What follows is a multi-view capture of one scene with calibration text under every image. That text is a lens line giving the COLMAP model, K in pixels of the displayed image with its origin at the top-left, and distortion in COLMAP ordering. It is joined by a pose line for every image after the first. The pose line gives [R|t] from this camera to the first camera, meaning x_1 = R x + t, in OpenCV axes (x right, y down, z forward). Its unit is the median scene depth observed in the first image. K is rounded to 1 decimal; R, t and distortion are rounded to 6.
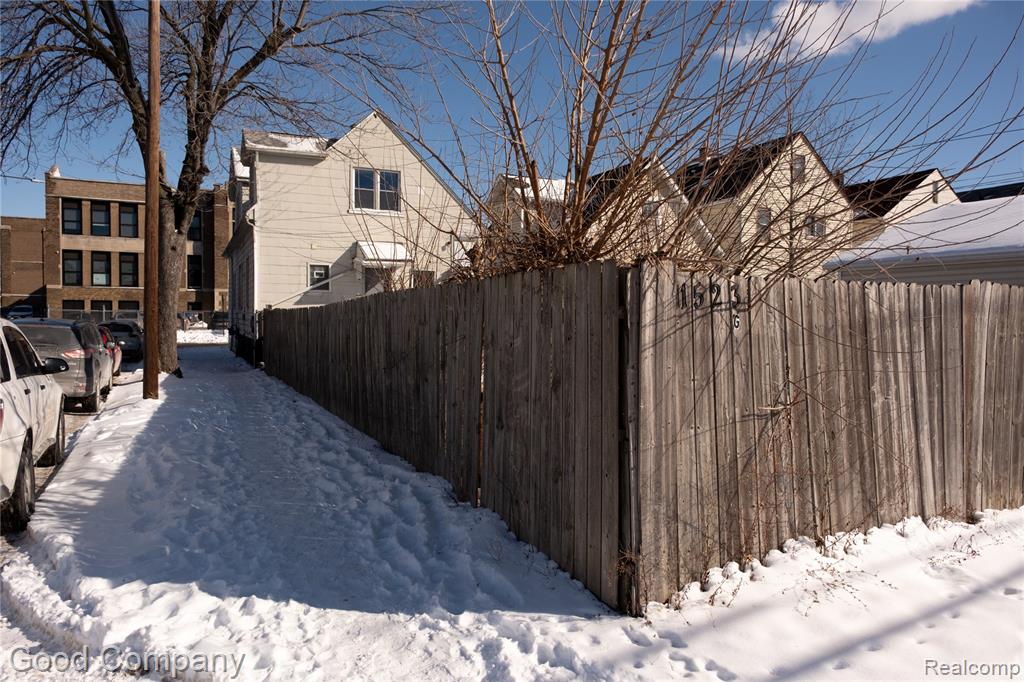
lens RADIAL K [[687.9, 0, 519.1], [0, 687.9, 344.6], [0, 0, 1]] dist [-0.003053, -0.010258]
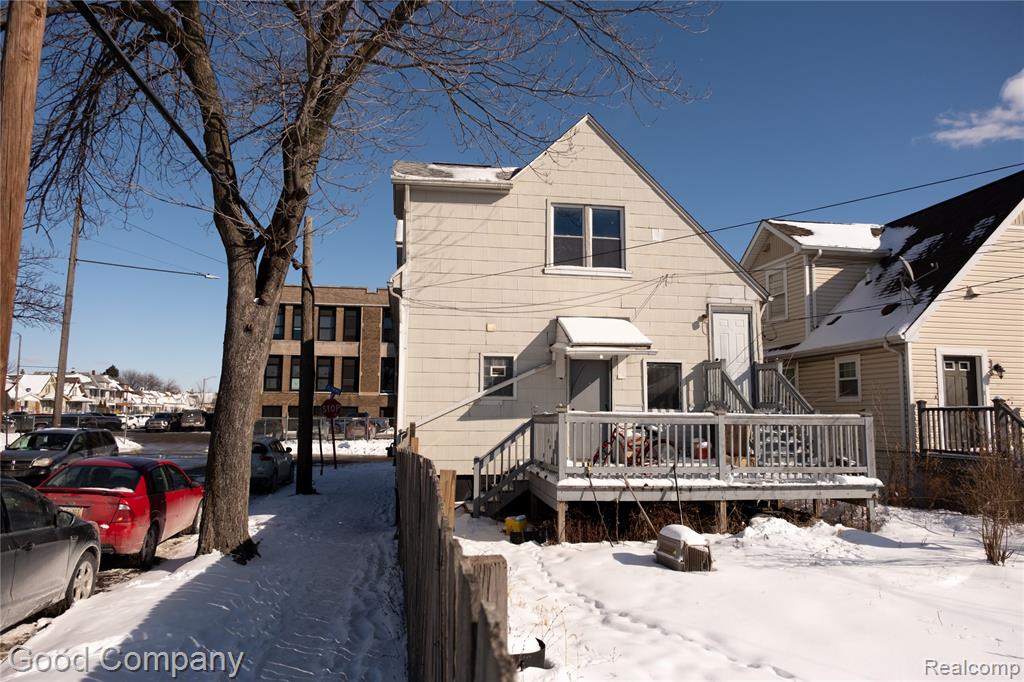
lens RADIAL K [[687.9, 0, 513.9], [0, 687.9, 342.8], [0, 0, 1]] dist [-0.003053, -0.010258]
pose [[0.958404, -0.032165, -0.283597, -0.099908], [-0.010032, 0.989219, -0.146099, -0.037031], [0.285239, 0.142867, 0.947749, 0.412750]]
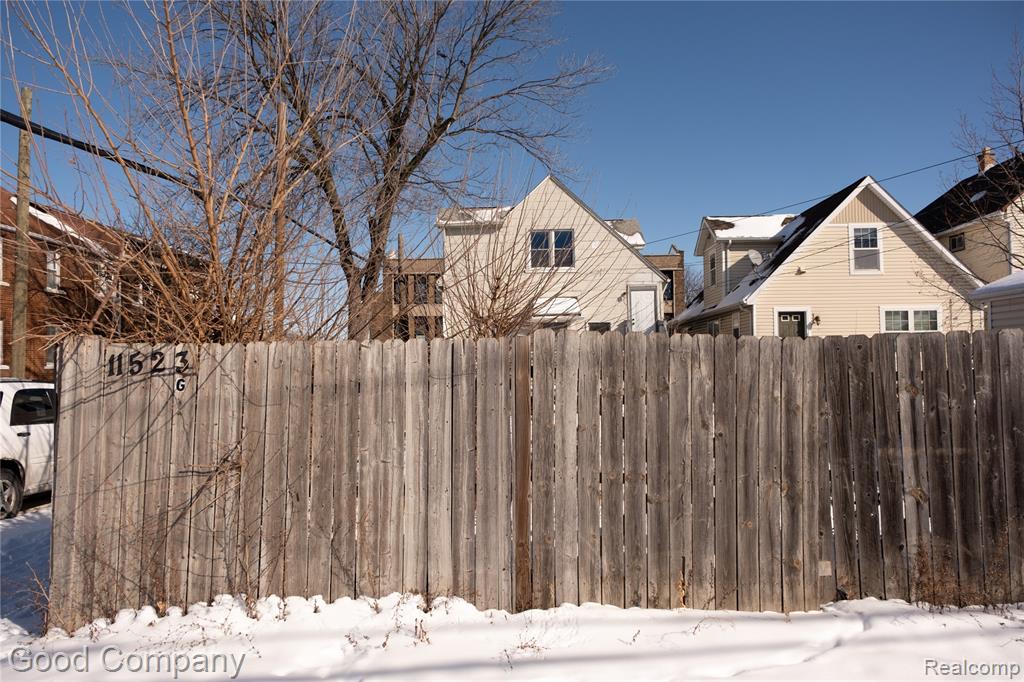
lens RADIAL K [[687.9, 0, 514.4], [0, 687.9, 342.7], [0, 0, 1]] dist [-0.003053, -0.010258]
pose [[0.889717, -0.038952, -0.454848, 0.227879], [0.005455, 0.997189, -0.074725, -0.002820], [0.456480, 0.064003, 0.887429, 0.046218]]
